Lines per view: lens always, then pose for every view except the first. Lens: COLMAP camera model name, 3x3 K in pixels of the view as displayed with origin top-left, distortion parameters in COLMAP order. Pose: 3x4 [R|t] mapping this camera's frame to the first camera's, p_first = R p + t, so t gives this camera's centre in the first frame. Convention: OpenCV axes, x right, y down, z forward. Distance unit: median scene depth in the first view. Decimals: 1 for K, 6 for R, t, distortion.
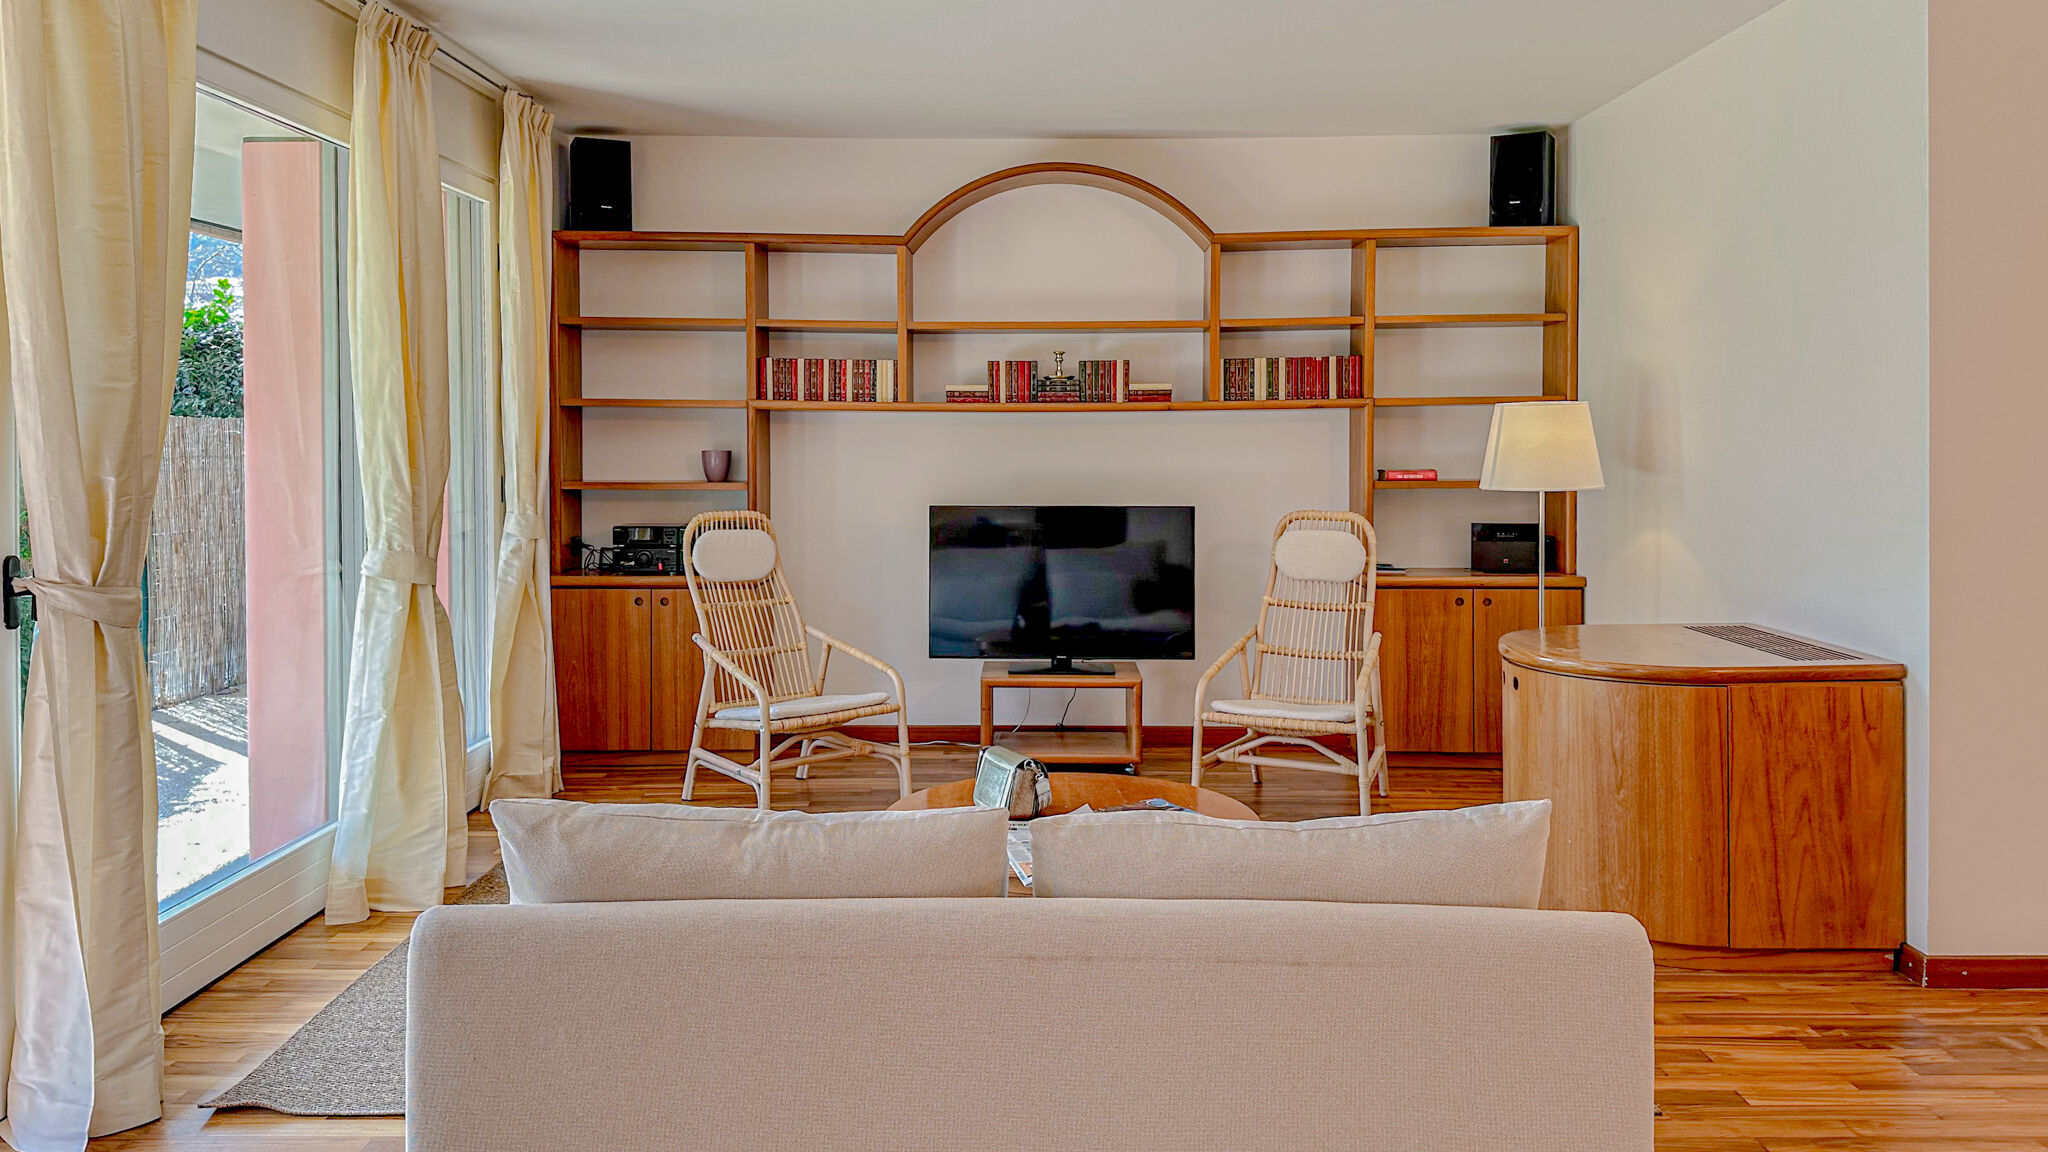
lens RADIAL K [[1464.3, 0, 1017.1], [0, 1464.3, 521.7], [0, 0, 1]] dist [0.032229, -0.033304]
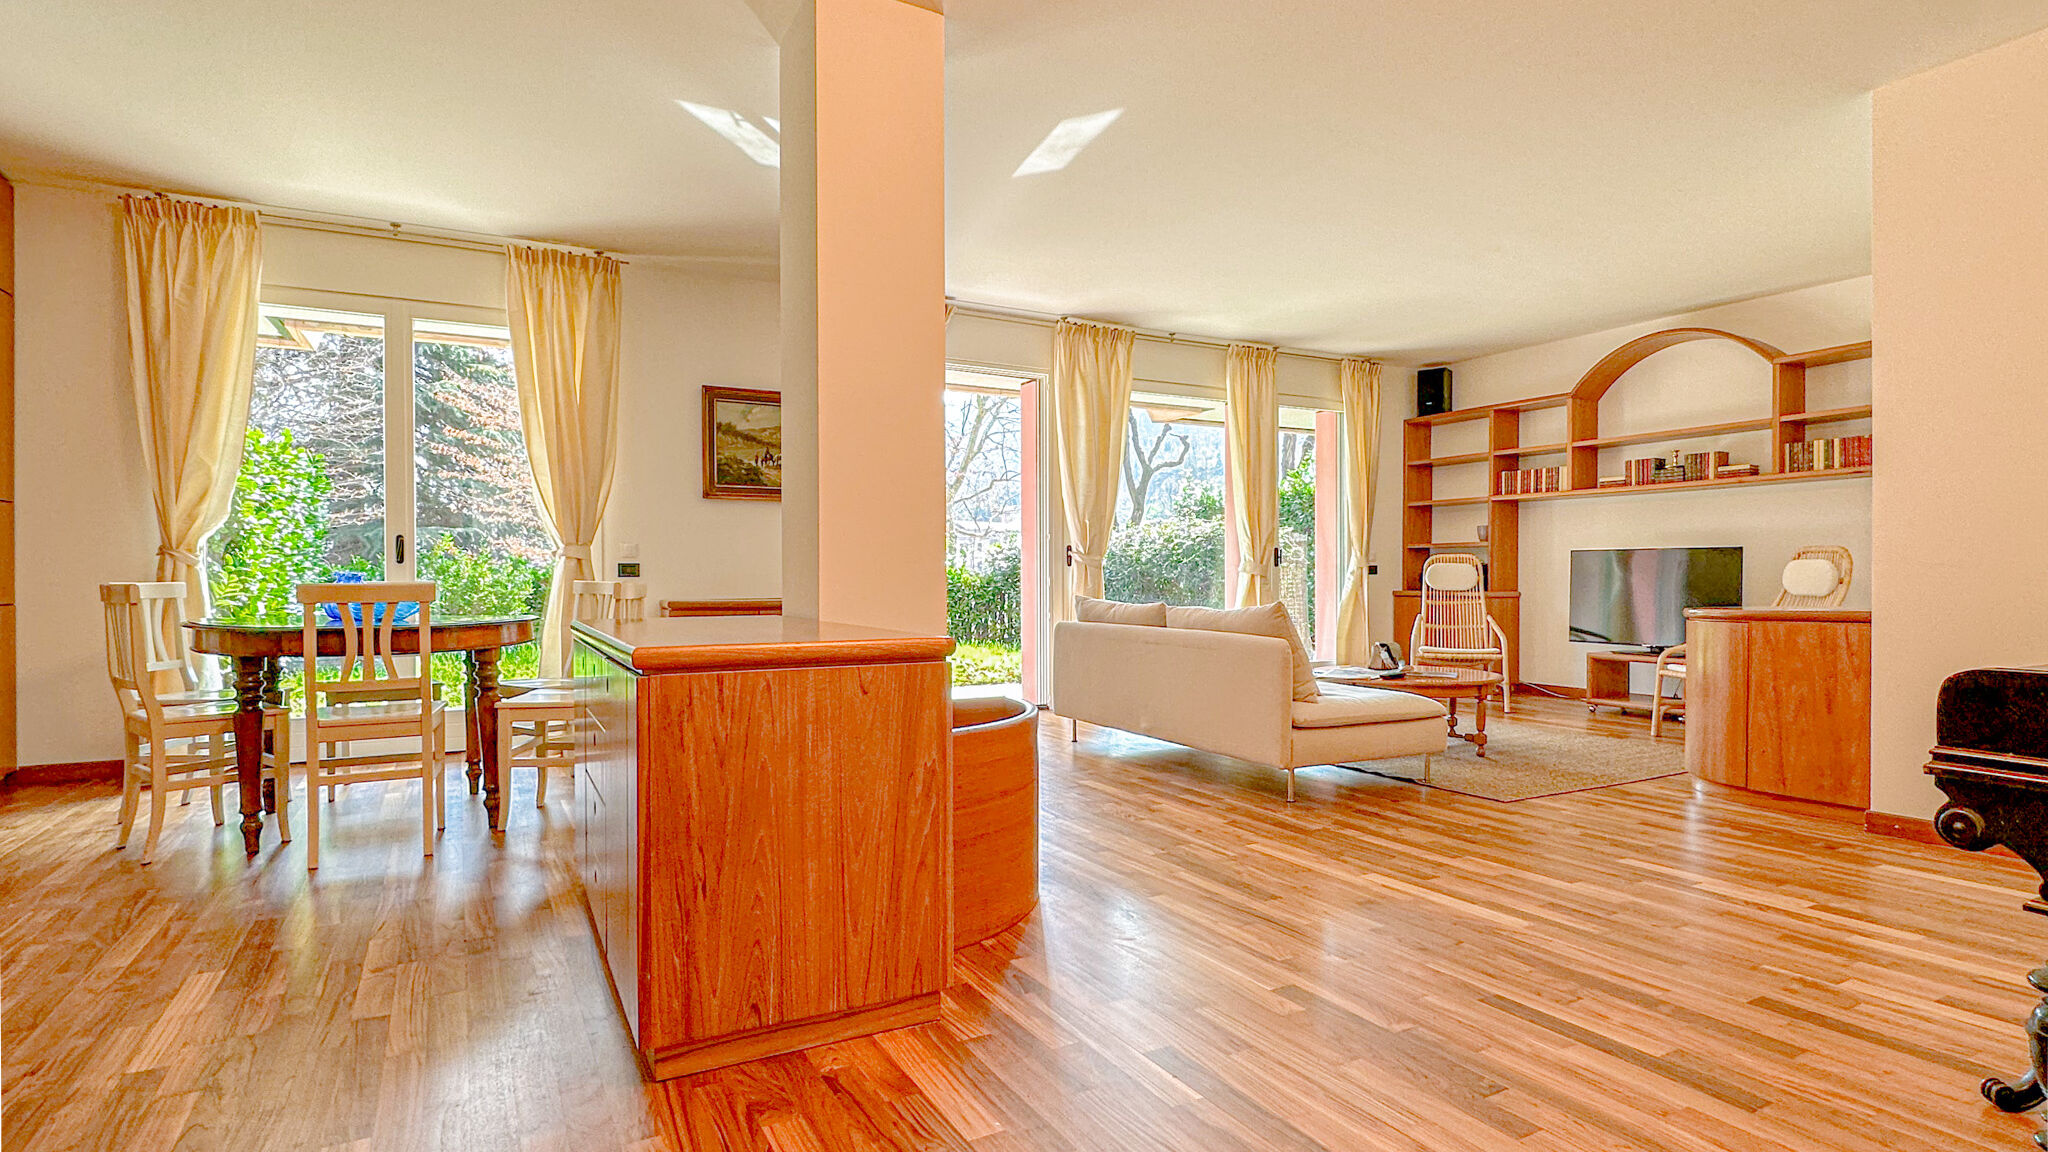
lens RADIAL K [[999.7, 0, 1000.7], [0, 999.7, 591.4], [0, 0, 1]] dist [-0.005054, -0.007146]
pose [[0.480073, 0.015751, -0.877087, 0.628386], [-0.043350, 0.999043, -0.005787, 0.072074], [0.876157, 0.040800, 0.480297, -0.137667]]
